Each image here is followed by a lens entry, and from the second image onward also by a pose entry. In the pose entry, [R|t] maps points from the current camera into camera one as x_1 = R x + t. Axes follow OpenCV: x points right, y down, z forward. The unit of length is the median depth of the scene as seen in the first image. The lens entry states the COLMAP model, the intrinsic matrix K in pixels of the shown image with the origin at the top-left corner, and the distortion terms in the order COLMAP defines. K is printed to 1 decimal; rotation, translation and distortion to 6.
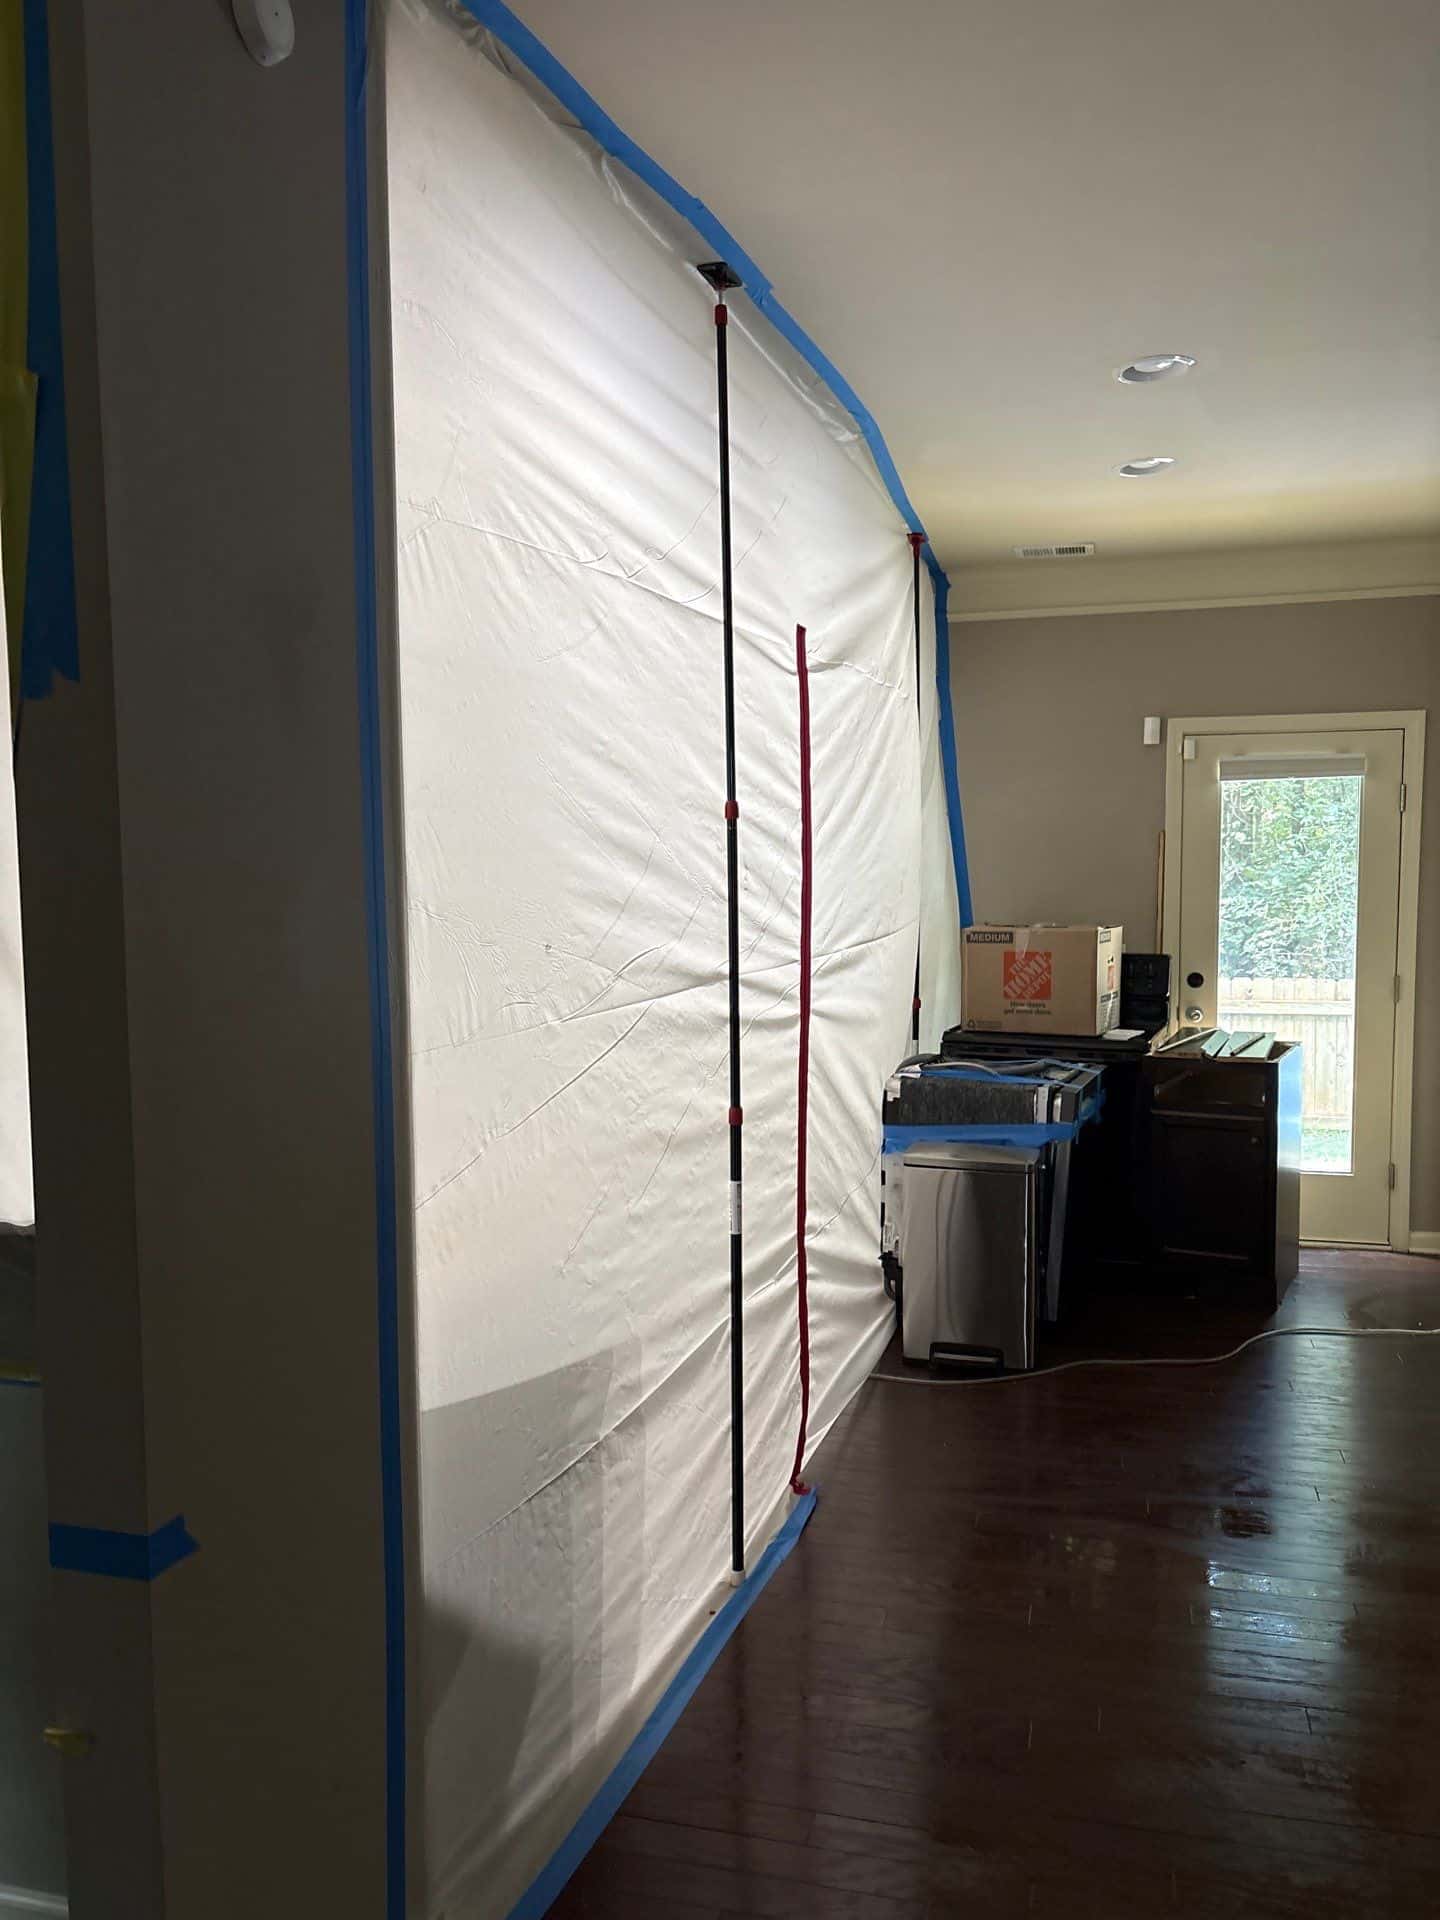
lens RADIAL K [[1421.4, 0, 729.2], [0, 1421.4, 997.6], [0, 0, 1]] dist [0.035076, -0.069014]
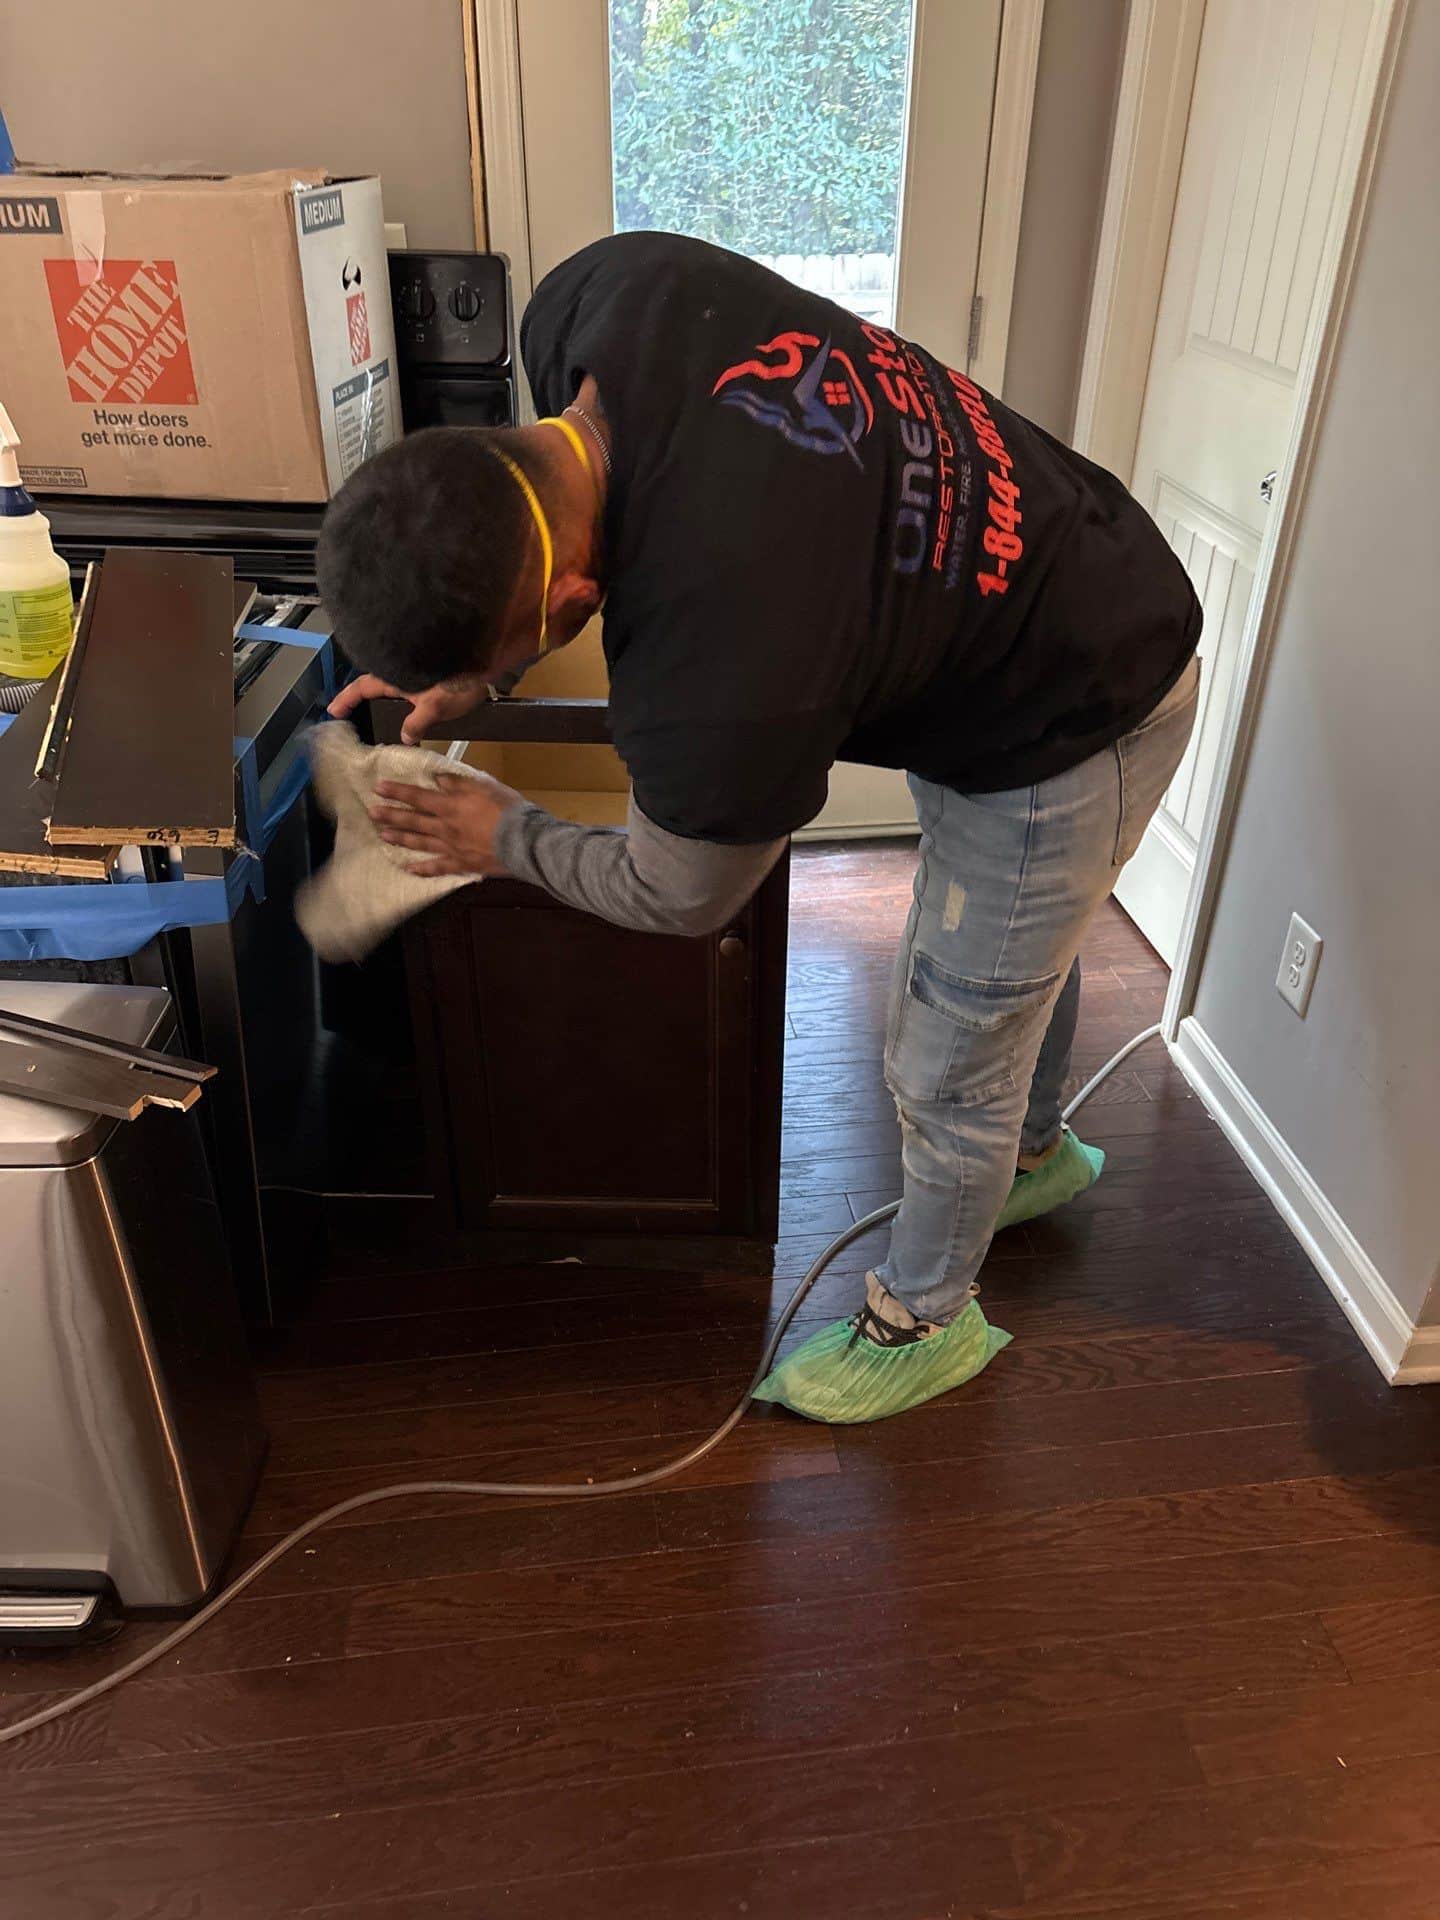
lens RADIAL K [[1445.4, 0, 720.8], [0, 1445.4, 974.4], [0, 0, 1]] dist [0.047467, -0.060812]
pose [[0.920513, -0.189873, 0.341473, 0.190414], [0.018393, 0.894067, 0.447556, -0.032649], [-0.390279, -0.405700, 0.826492, 0.564276]]
